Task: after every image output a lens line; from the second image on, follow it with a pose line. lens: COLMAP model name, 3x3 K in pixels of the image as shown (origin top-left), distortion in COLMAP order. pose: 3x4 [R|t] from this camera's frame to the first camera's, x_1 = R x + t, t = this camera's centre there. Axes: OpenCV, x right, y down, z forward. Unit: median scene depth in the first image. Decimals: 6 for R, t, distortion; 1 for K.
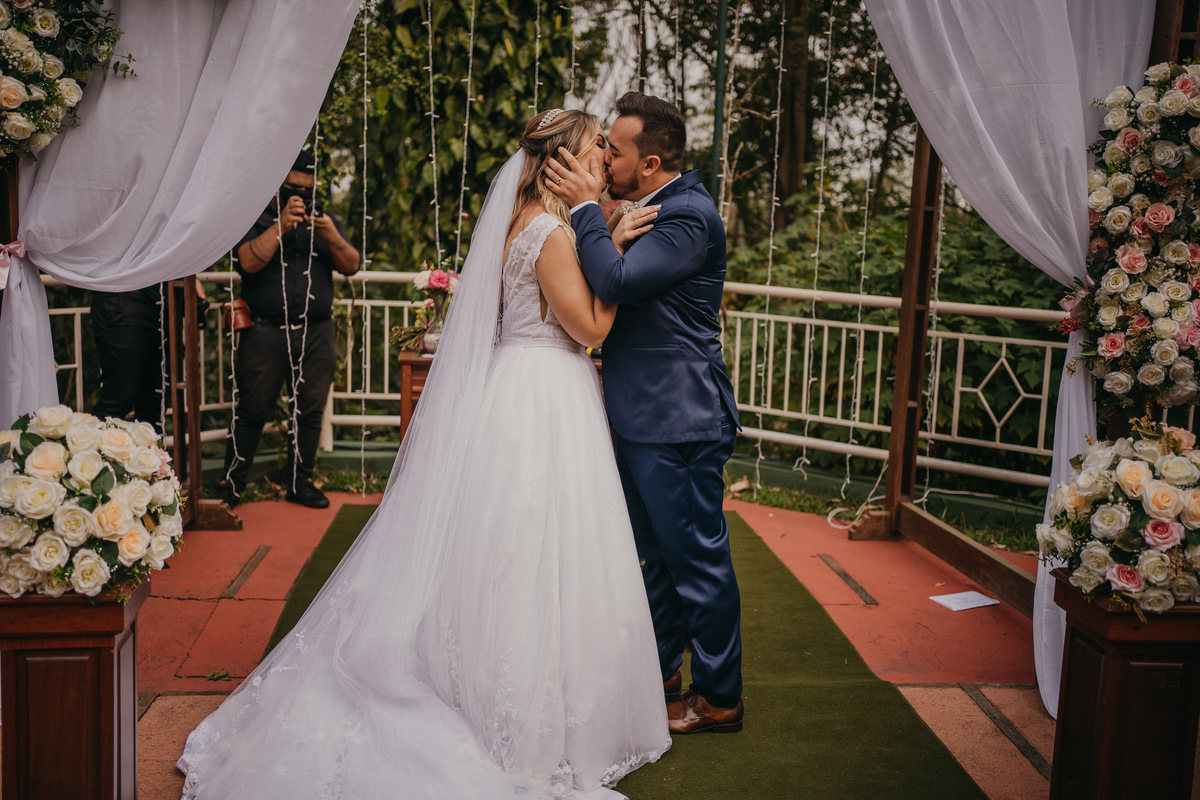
lens RADIAL K [[1201.5, 0, 600.0], [0, 1201.5, 400.0], [0, 0, 1]] dist [-0.002509, -0.003389]
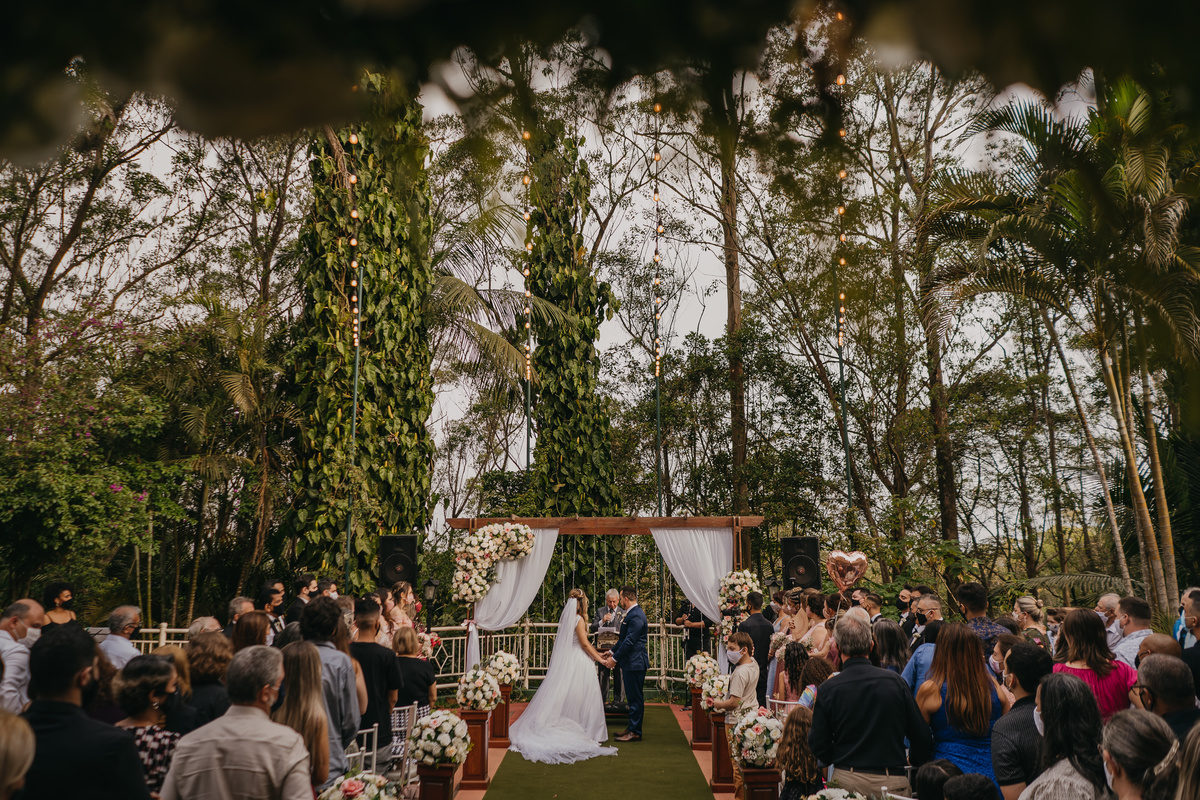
lens RADIAL K [[939.4, 0, 600.0], [0, 939.4, 400.0], [0, 0, 1]] dist [0.001479, 0.000298]
pose [[0.995403, -0.044870, -0.084616, 0.328481], [0.014853, 0.945101, -0.326442, 0.248624], [0.094618, 0.323684, 0.941422, -2.573591]]
